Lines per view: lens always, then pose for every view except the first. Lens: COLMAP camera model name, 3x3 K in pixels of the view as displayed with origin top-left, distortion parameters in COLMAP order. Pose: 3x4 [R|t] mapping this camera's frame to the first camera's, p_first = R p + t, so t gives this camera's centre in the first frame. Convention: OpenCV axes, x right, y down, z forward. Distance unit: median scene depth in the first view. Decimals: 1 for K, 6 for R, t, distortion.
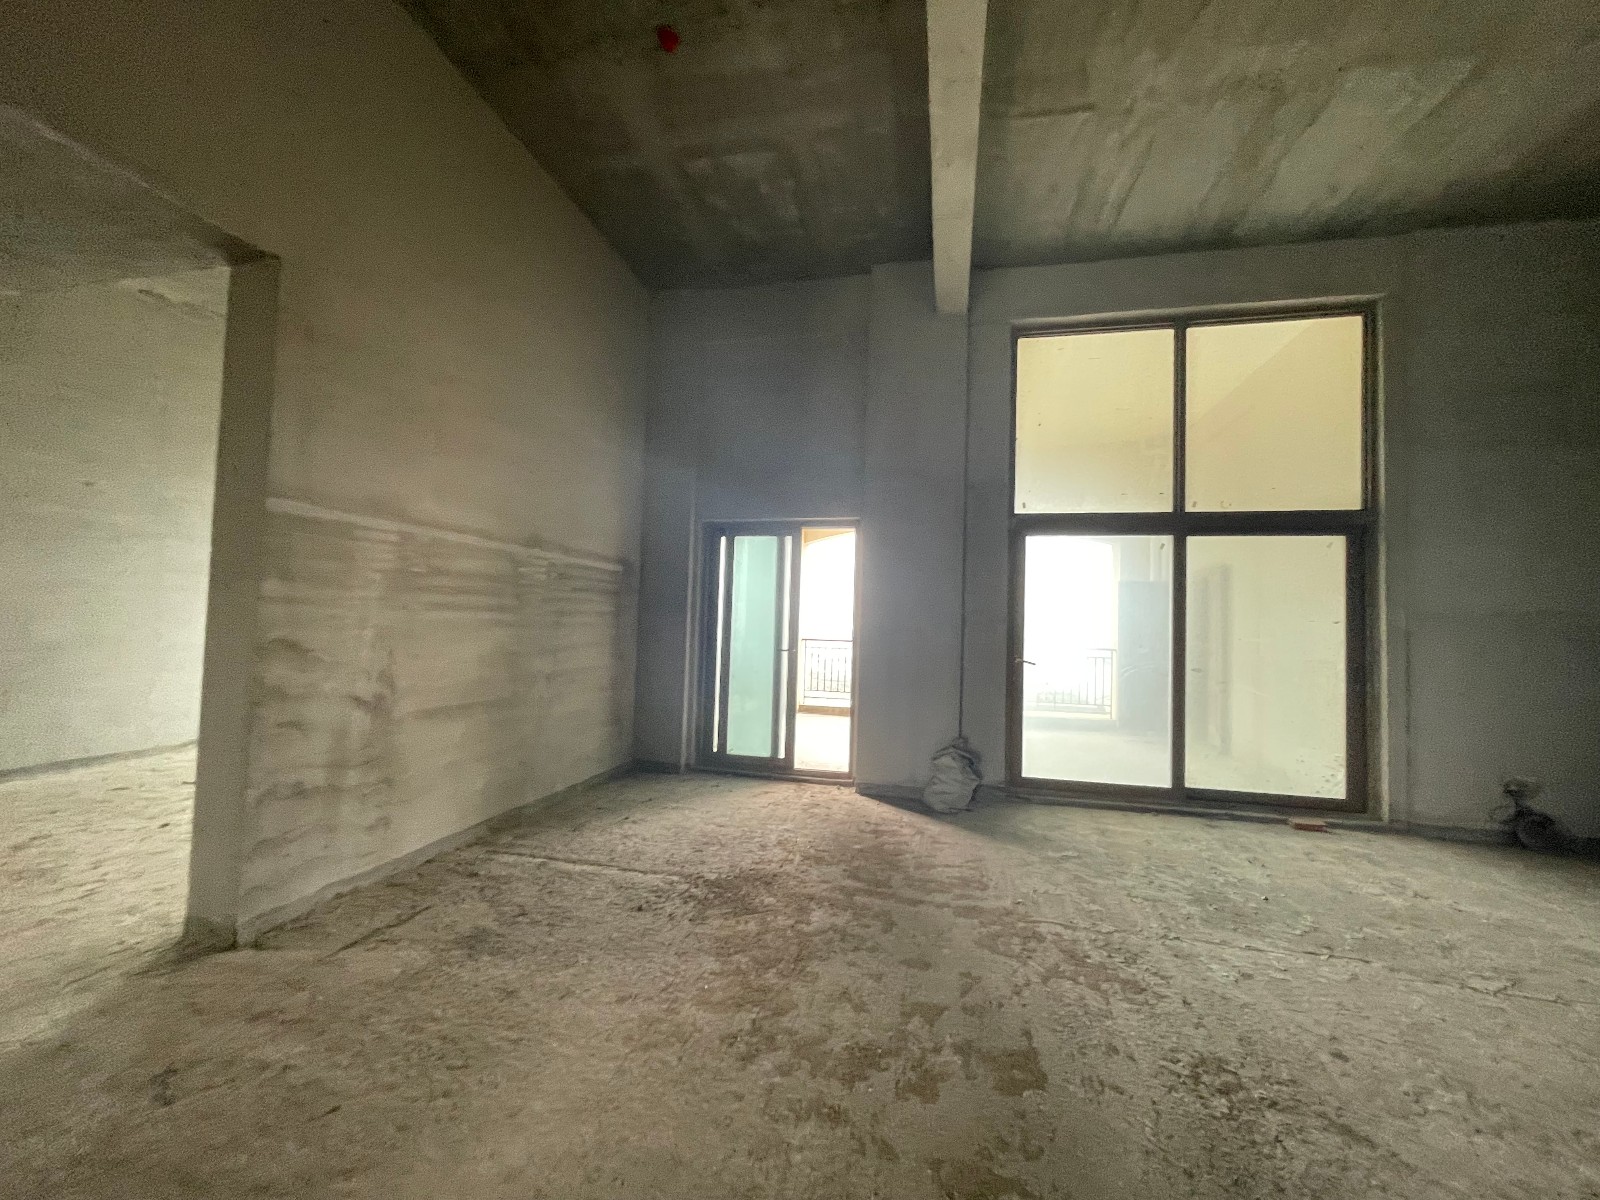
lens RADIAL K [[646.4, 0, 792.4], [0, 646.4, 597.8], [0, 0, 1]] dist [0.004291, -0.000016]
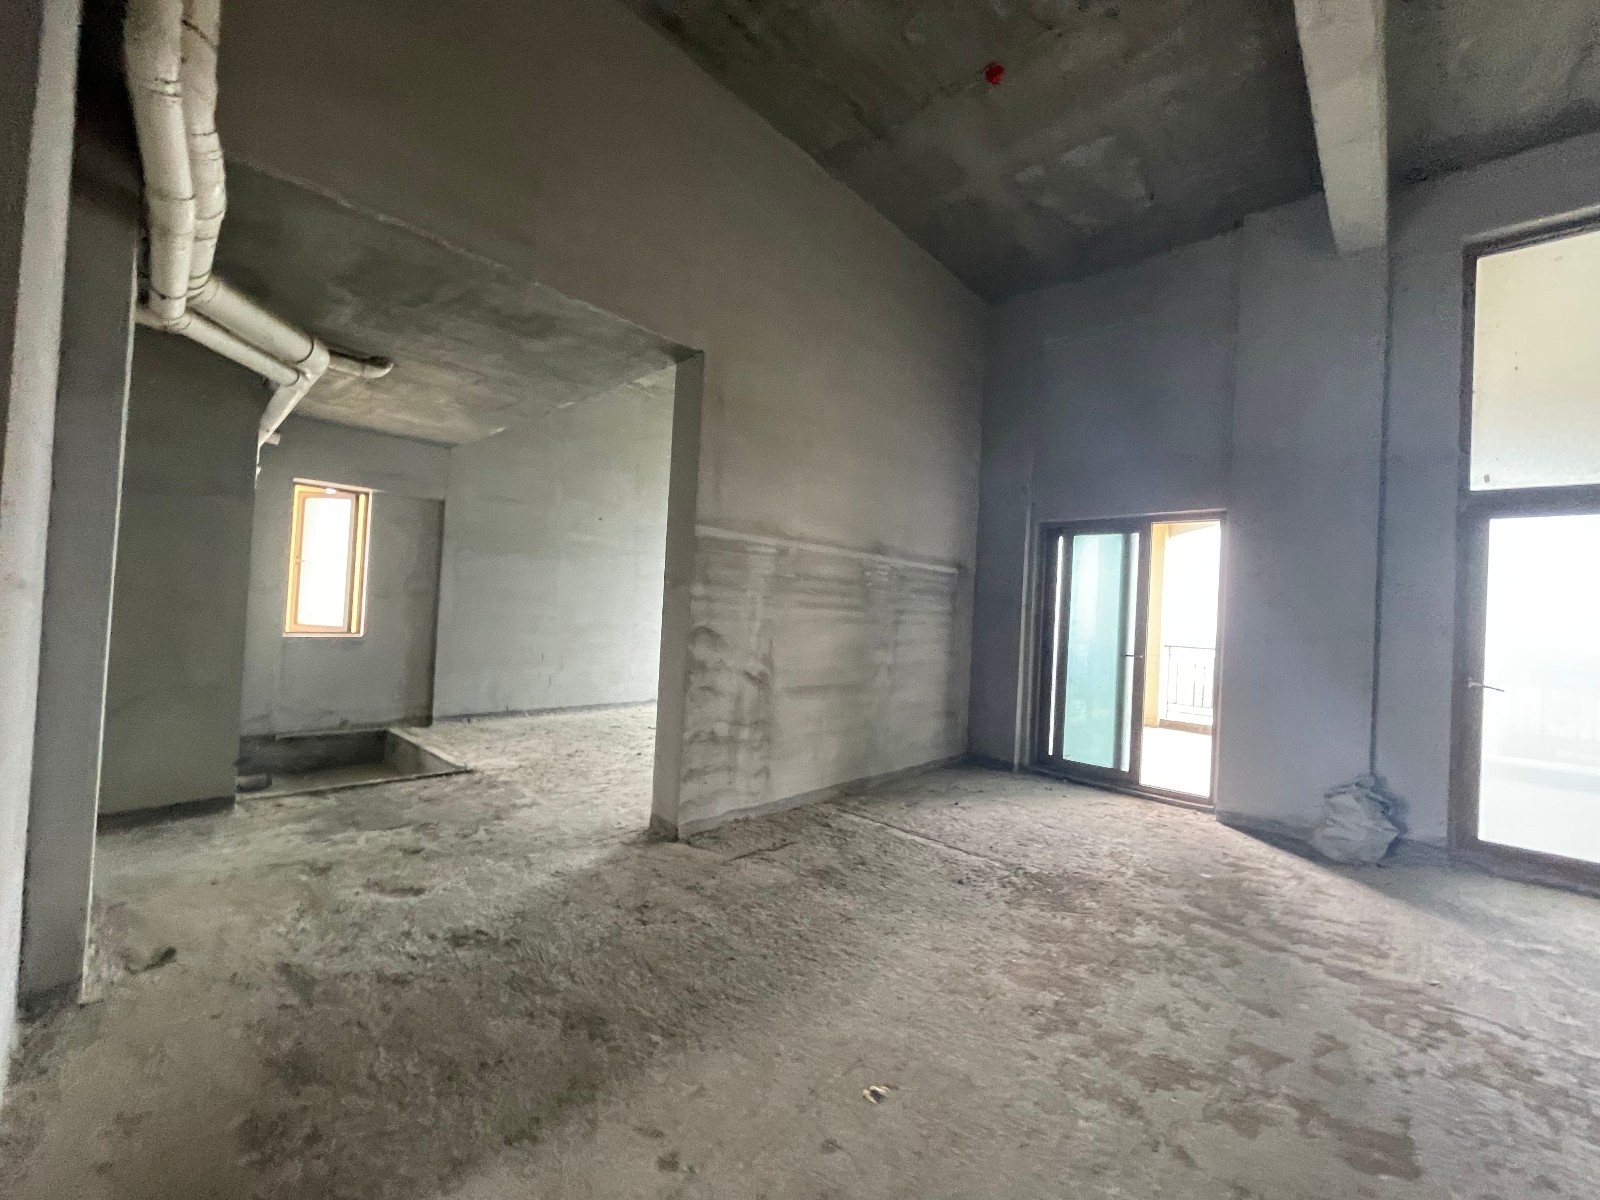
lens RADIAL K [[646.4, 0, 800.4], [0, 646.4, 602.1], [0, 0, 1]] dist [0.004291, -0.000016]
pose [[0.867718, 0.009208, -0.496972, 0.065410], [-0.006303, 0.999952, 0.007523, -0.001093], [0.497017, -0.003395, 0.867734, -0.080071]]
